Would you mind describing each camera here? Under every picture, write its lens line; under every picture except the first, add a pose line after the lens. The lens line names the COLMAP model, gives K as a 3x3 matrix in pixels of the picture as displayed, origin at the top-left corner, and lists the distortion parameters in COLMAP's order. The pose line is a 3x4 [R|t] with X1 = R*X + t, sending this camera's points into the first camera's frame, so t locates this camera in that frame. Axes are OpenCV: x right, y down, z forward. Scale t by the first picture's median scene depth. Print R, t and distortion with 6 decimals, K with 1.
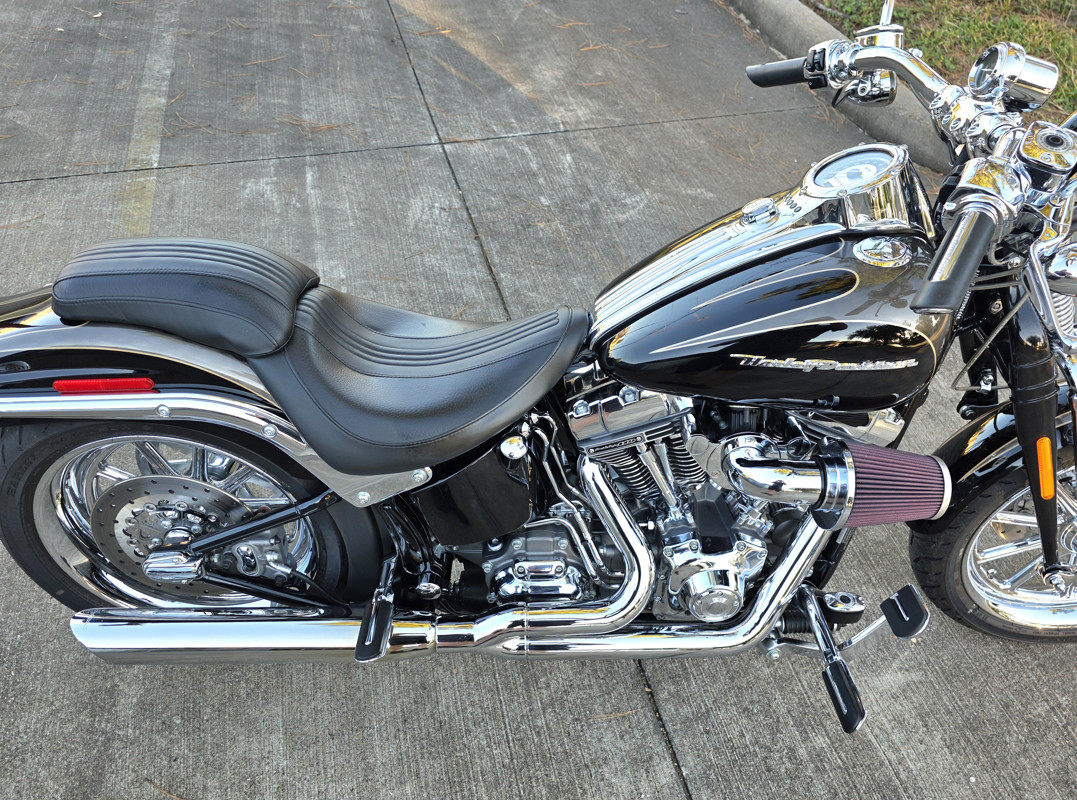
lens RADIAL K [[782.6, 0, 543.8], [0, 782.6, 414.4], [0, 0, 1]] dist [0.051899, -0.057404]
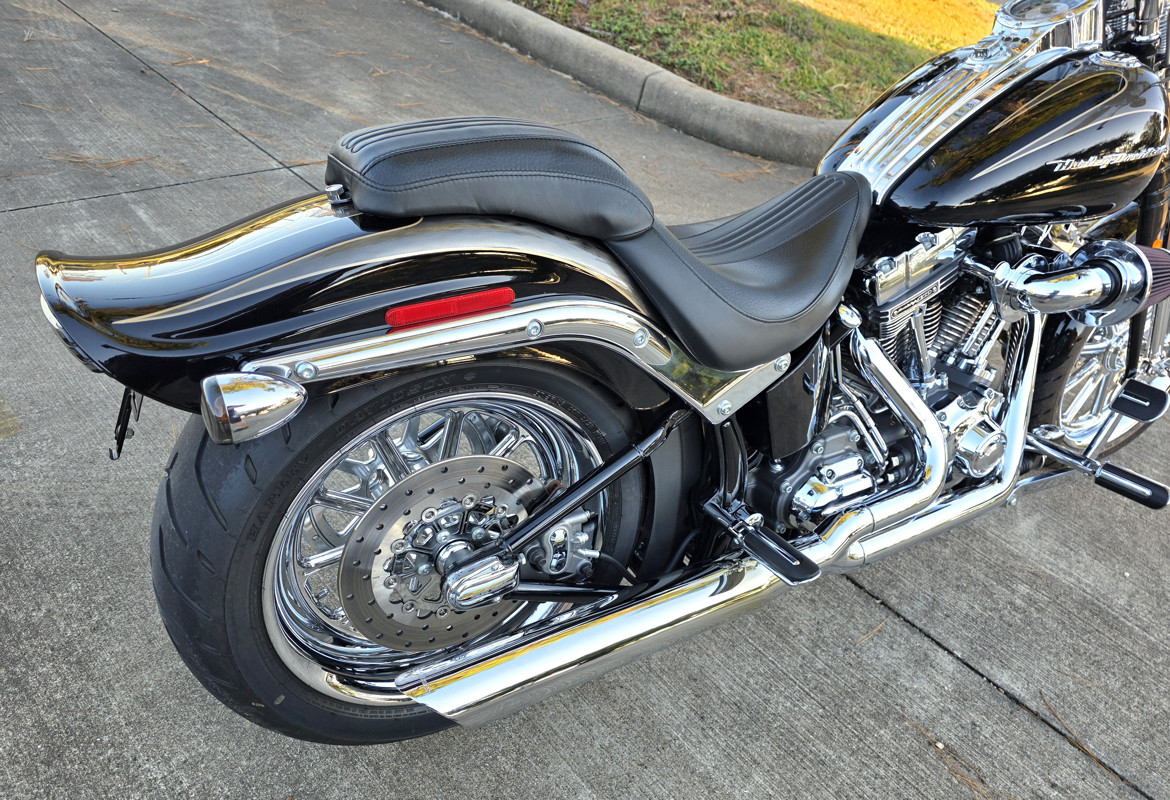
lens RADIAL K [[835.7, 0, 586.3], [0, 835.7, 451.1], [0, 0, 1]] dist [0.012233, -0.002862]
pose [[0.863482, -0.233860, 0.446887, -0.604584], [0.274557, 0.961177, -0.027511, 0.106082], [-0.423104, 0.146451, 0.894167, 0.215002]]
